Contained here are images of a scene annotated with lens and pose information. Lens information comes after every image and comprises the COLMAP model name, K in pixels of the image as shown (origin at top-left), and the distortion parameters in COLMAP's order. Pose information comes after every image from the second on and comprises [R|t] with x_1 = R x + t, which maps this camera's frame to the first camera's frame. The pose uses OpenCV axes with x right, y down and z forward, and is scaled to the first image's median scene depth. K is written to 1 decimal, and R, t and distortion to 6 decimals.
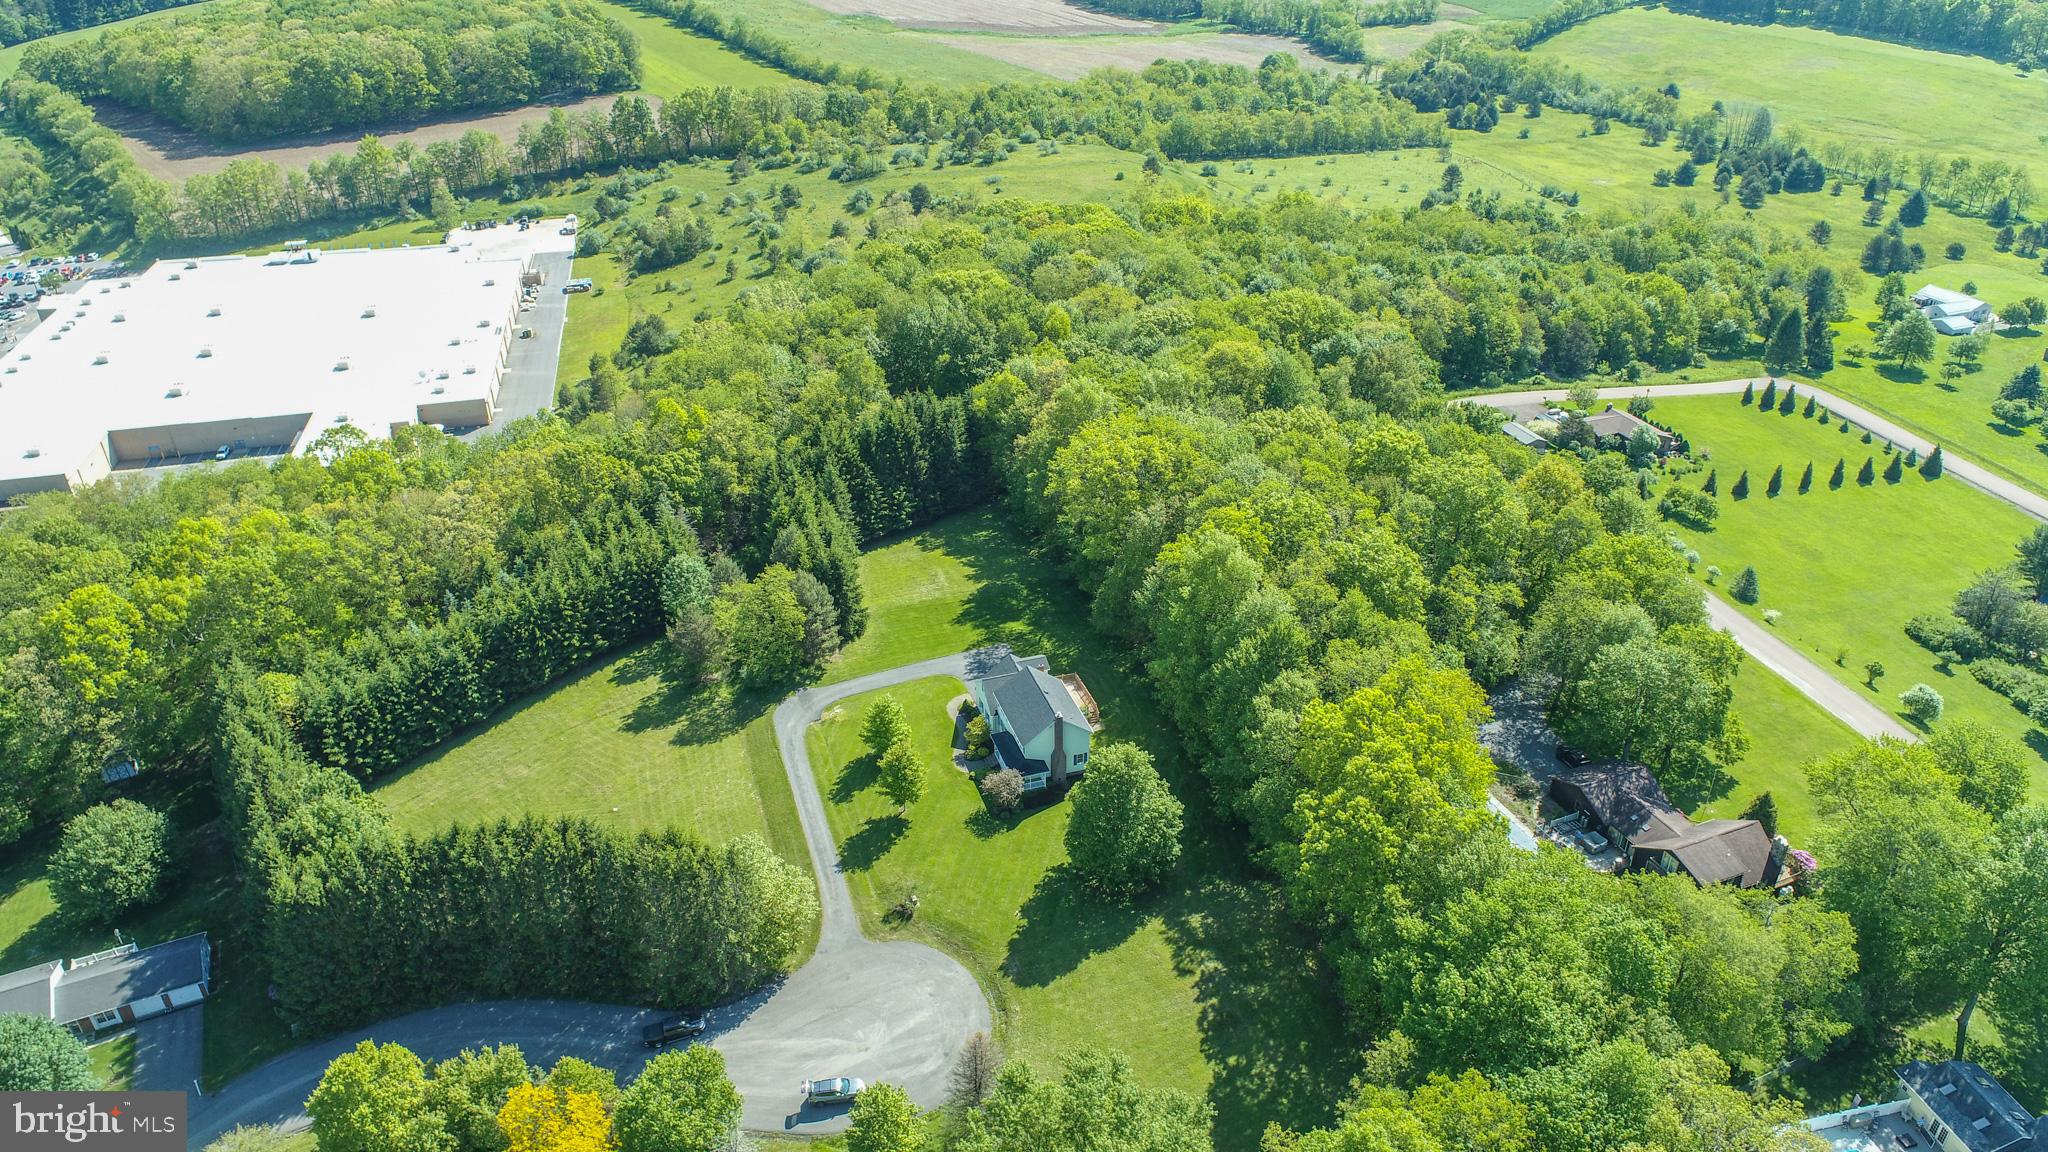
lens RADIAL K [[1375.4, 0, 1024.0], [0, 1375.4, 576.0], [0, 0, 1]] dist [-0.012471, 0.007300]
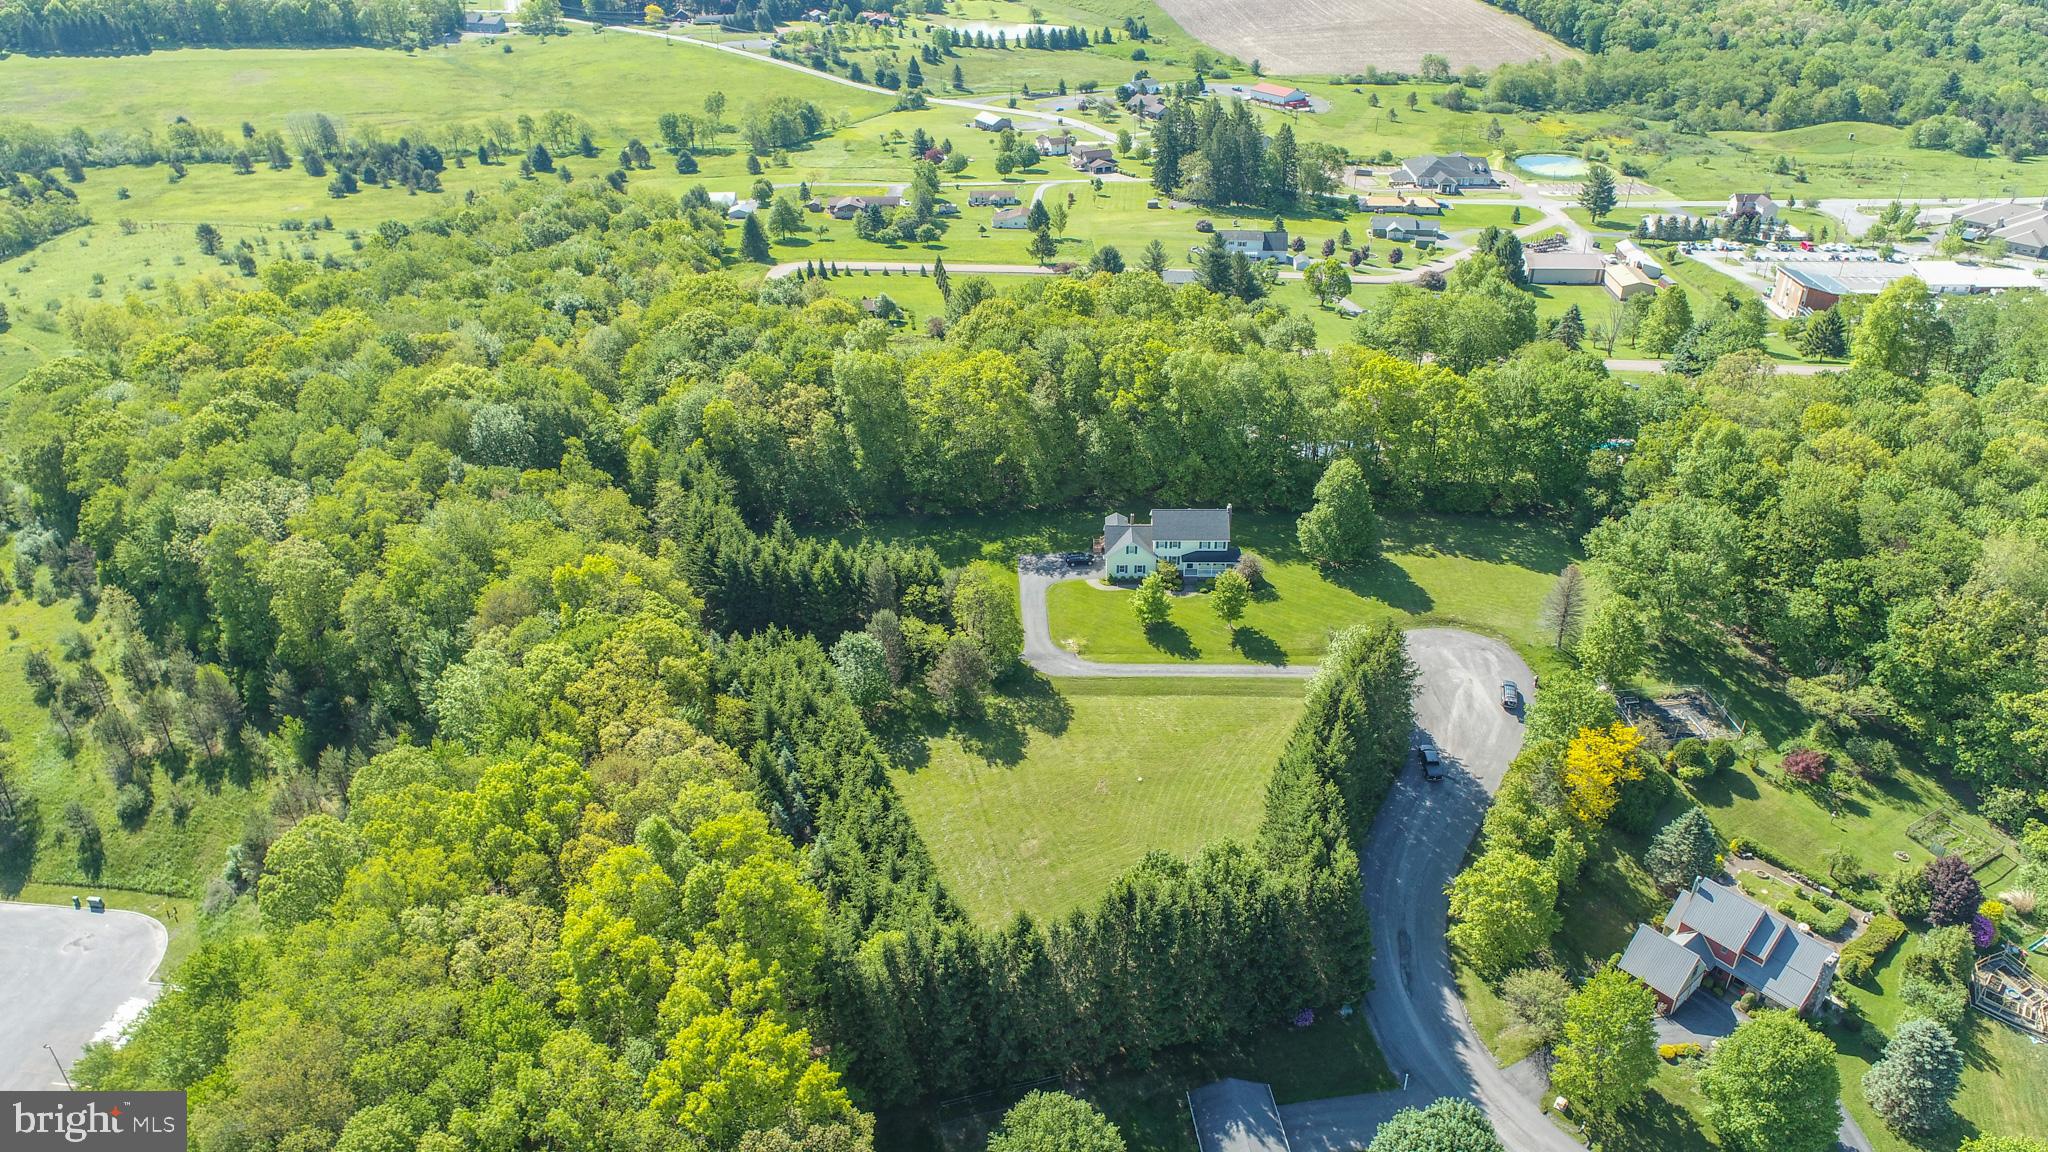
lens RADIAL K [[1375.4, 0, 1024.0], [0, 1375.4, 576.0], [0, 0, 1]] dist [-0.012471, 0.007300]
pose [[0.332290, -0.461933, 0.822314, -0.481466], [0.473799, 0.835619, 0.277950, -0.126275], [-0.815536, 0.297252, 0.496531, 0.215806]]
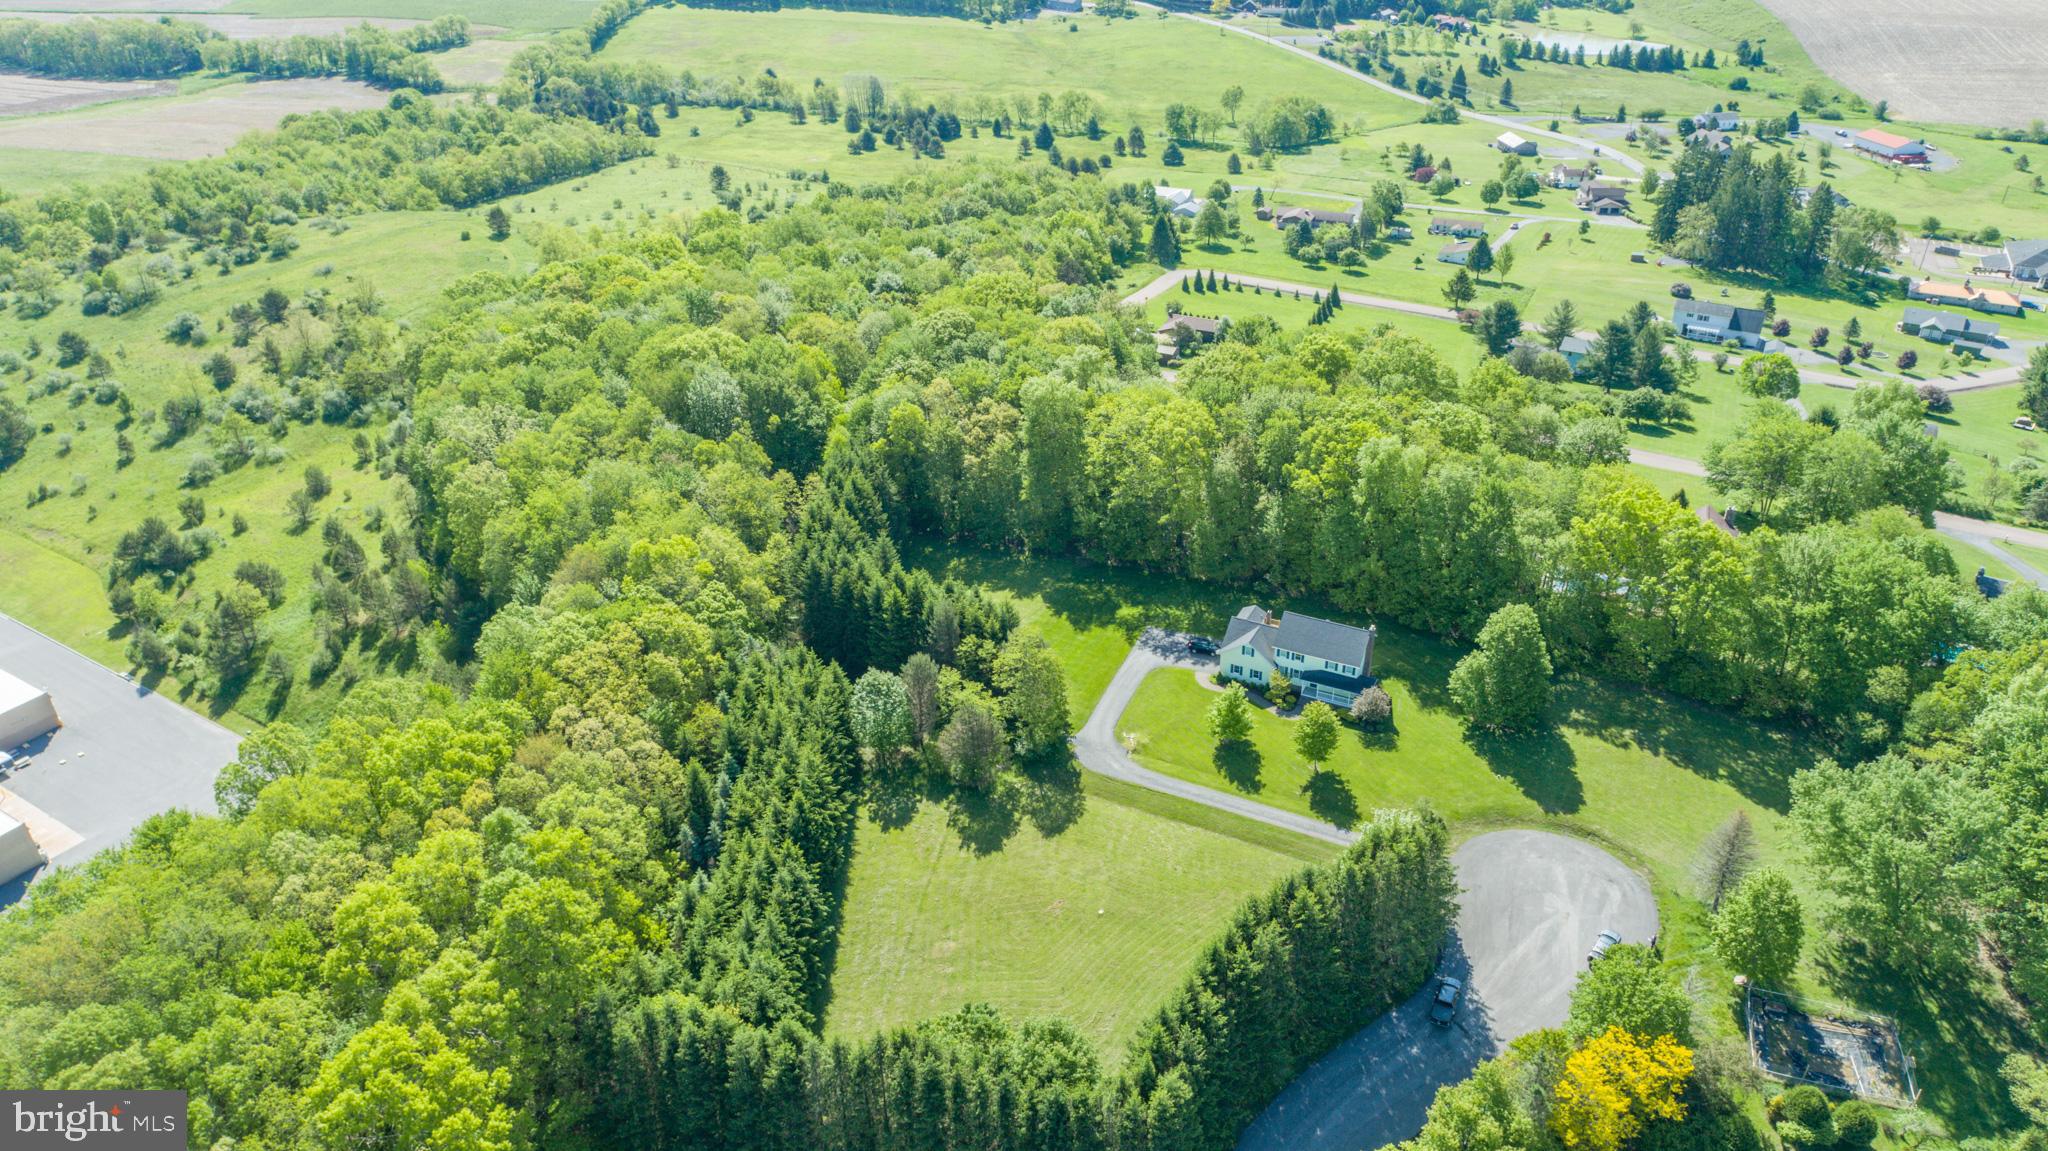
lens RADIAL K [[1375.4, 0, 1024.0], [0, 1375.4, 575.5], [0, 0, 1]] dist [-0.012471, 0.007300]
pose [[0.705148, -0.350392, 0.616435, -0.354759], [0.354840, 0.927058, 0.121050, -0.073084], [-0.613886, 0.133377, 0.778046, 0.120254]]
